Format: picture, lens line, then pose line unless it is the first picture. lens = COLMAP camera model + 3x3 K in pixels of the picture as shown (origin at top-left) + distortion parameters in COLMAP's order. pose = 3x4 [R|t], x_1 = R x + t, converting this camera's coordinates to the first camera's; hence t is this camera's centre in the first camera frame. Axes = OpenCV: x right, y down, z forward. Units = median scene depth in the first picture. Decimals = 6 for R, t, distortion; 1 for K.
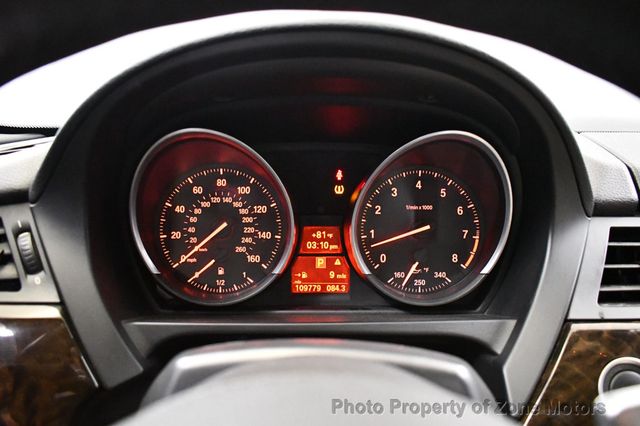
lens RADIAL K [[492.5, 0, 319.2], [0, 492.5, 212.3], [0, 0, 1]] dist [-0.098523, 0.016530]
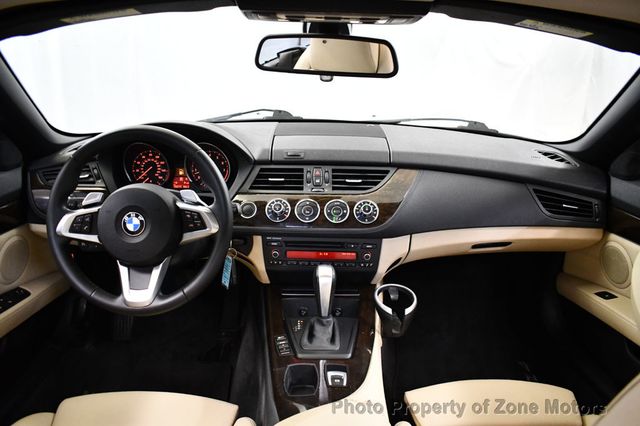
lens RADIAL K [[492.5, 0, 320.4], [0, 492.5, 211.4], [0, 0, 1]] dist [-0.098523, 0.016530]
pose [[0.999974, 0.005061, -0.005175, 0.976295], [-0.004542, 0.995386, 0.095843, 0.000988], [0.005636, -0.095817, 0.995383, -2.325484]]
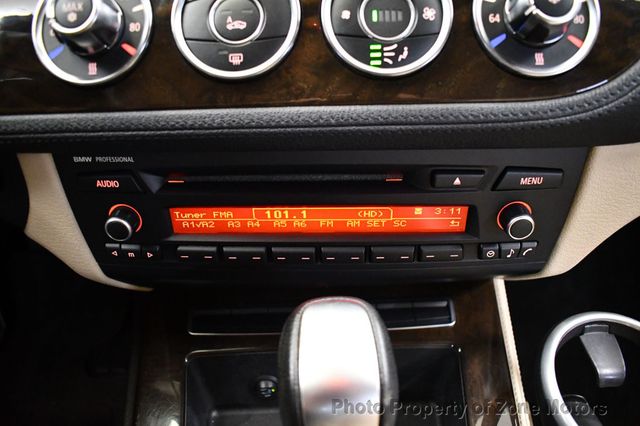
lens RADIAL K [[492.5, 0, 321.5], [0, 492.5, 213.9], [0, 0, 1]] dist [-0.098523, 0.016530]
pose [[0.999257, -0.025832, -0.028600, 0.993657], [0.035075, 0.917064, 0.397193, 0.280488], [0.015968, -0.397901, 0.917289, 0.099143]]
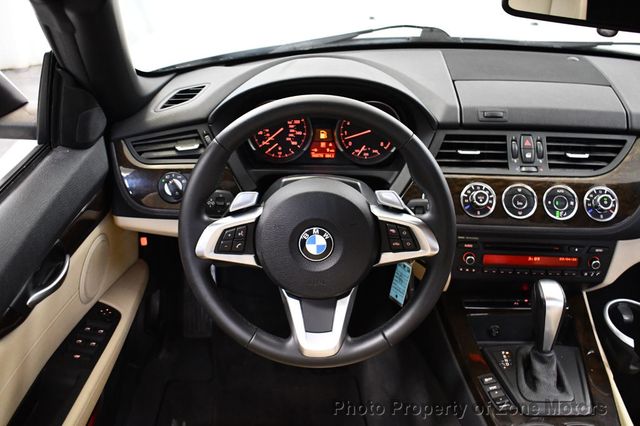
lens RADIAL K [[648.7, 0, 323.5], [0, 648.7, 209.0], [0, 0, 1]] dist [-0.081695, 0.000000]
pose [[0.999771, 0.016484, -0.013615, 0.052085], [-0.012191, 0.962694, 0.270319, -0.434734], [0.017563, -0.270091, 0.962675, -2.026040]]
